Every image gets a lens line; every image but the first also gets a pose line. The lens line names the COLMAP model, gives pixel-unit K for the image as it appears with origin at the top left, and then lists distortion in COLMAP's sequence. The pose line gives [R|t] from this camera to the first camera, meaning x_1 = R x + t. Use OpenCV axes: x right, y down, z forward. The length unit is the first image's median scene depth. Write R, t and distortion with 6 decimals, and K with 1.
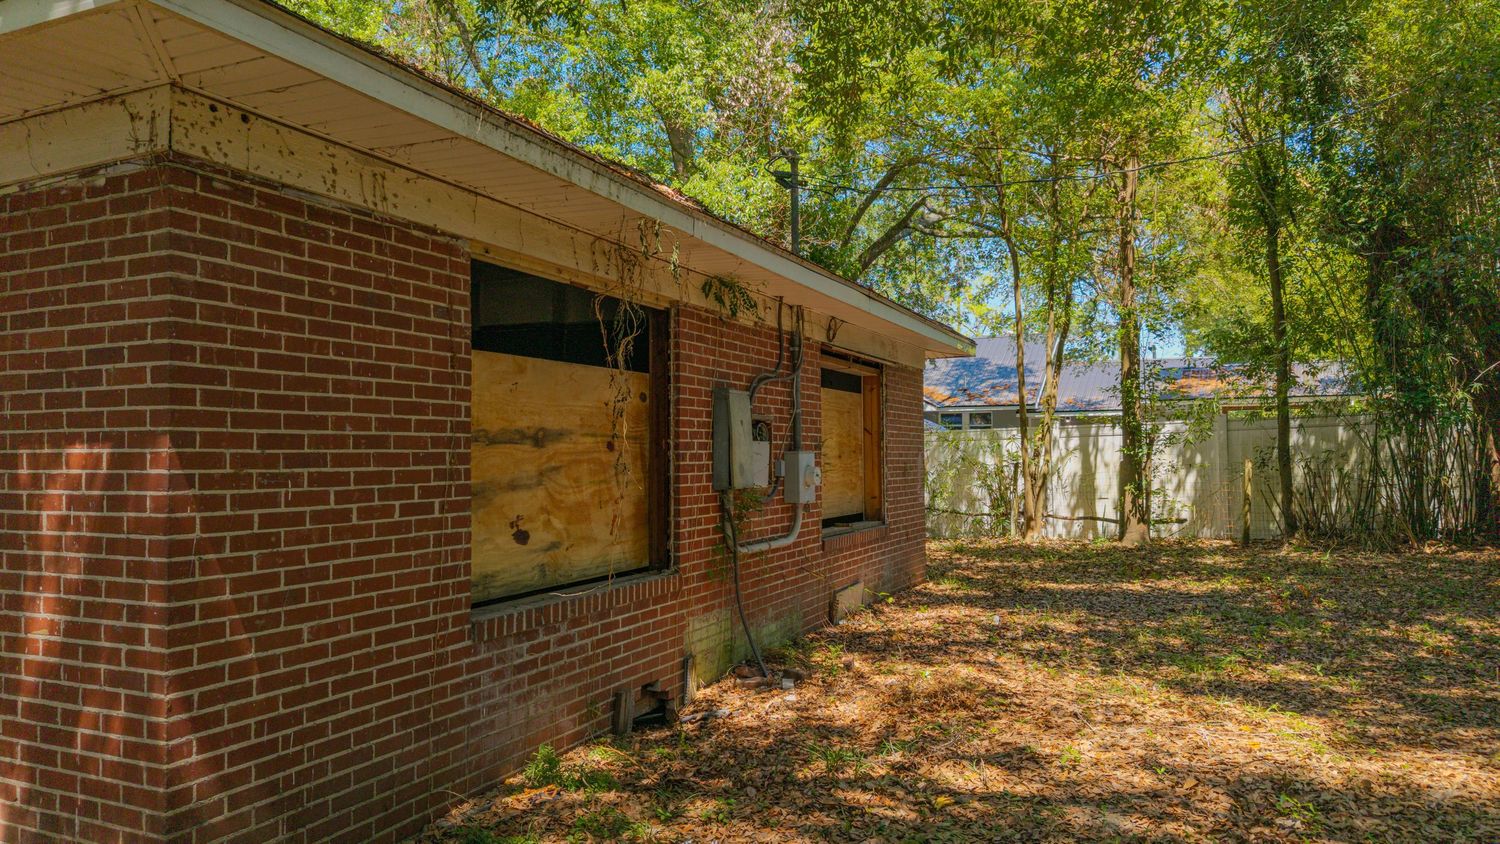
lens RADIAL K [[1004.4, 0, 751.1], [0, 1004.4, 422.3], [0, 0, 1]] dist [0.018968, -0.020932]
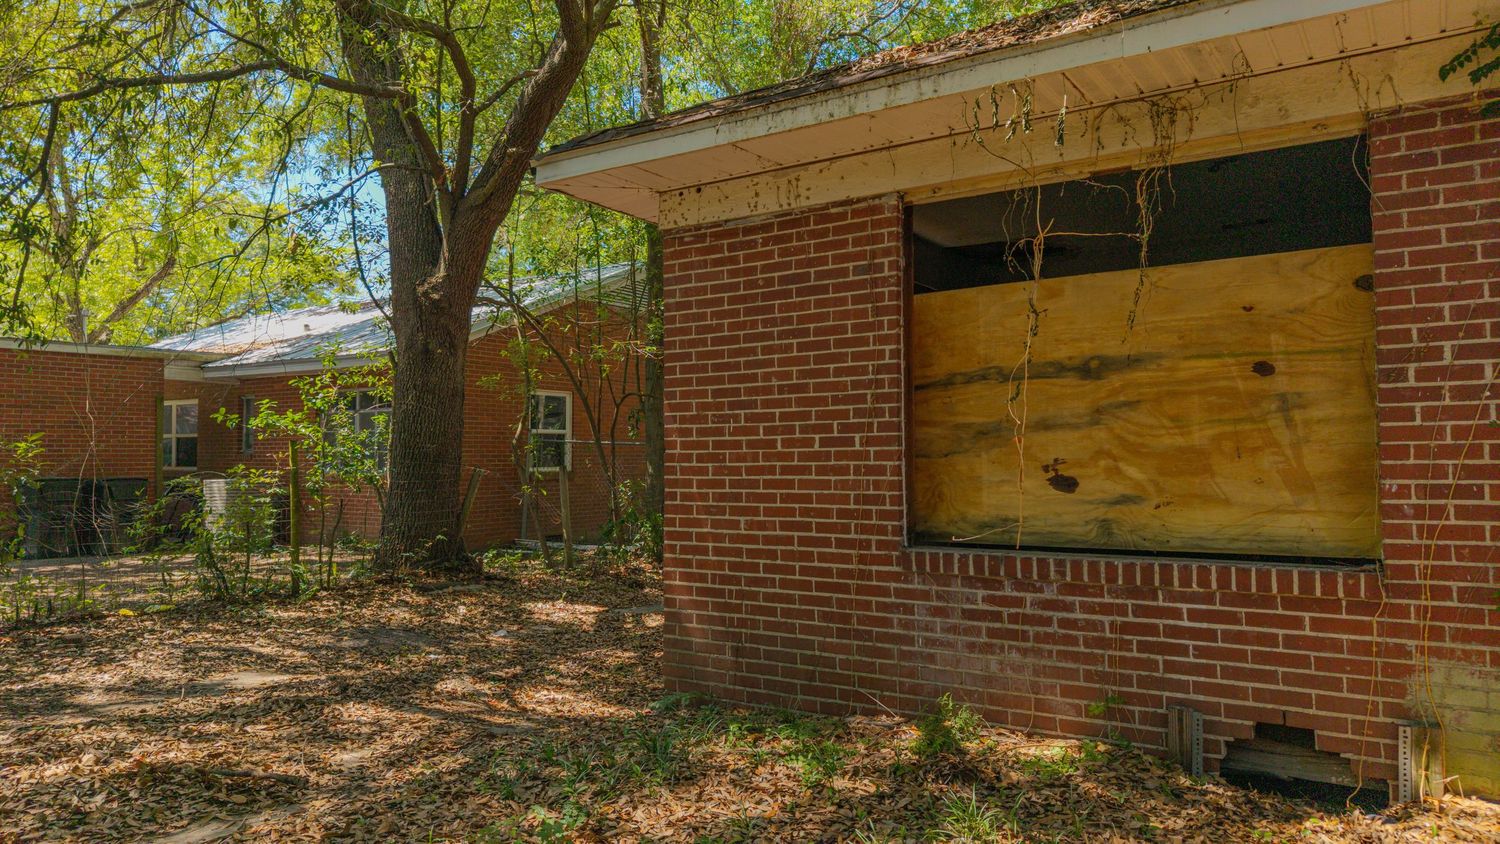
lens RADIAL K [[1004.4, 0, 749.0], [0, 1004.4, 421.7], [0, 0, 1]] dist [0.018968, -0.020932]
pose [[-0.168641, -0.025152, -0.985357, 0.890798], [0.043303, 0.998520, -0.032899, 0.100589], [0.984726, -0.048217, -0.167303, 1.143063]]
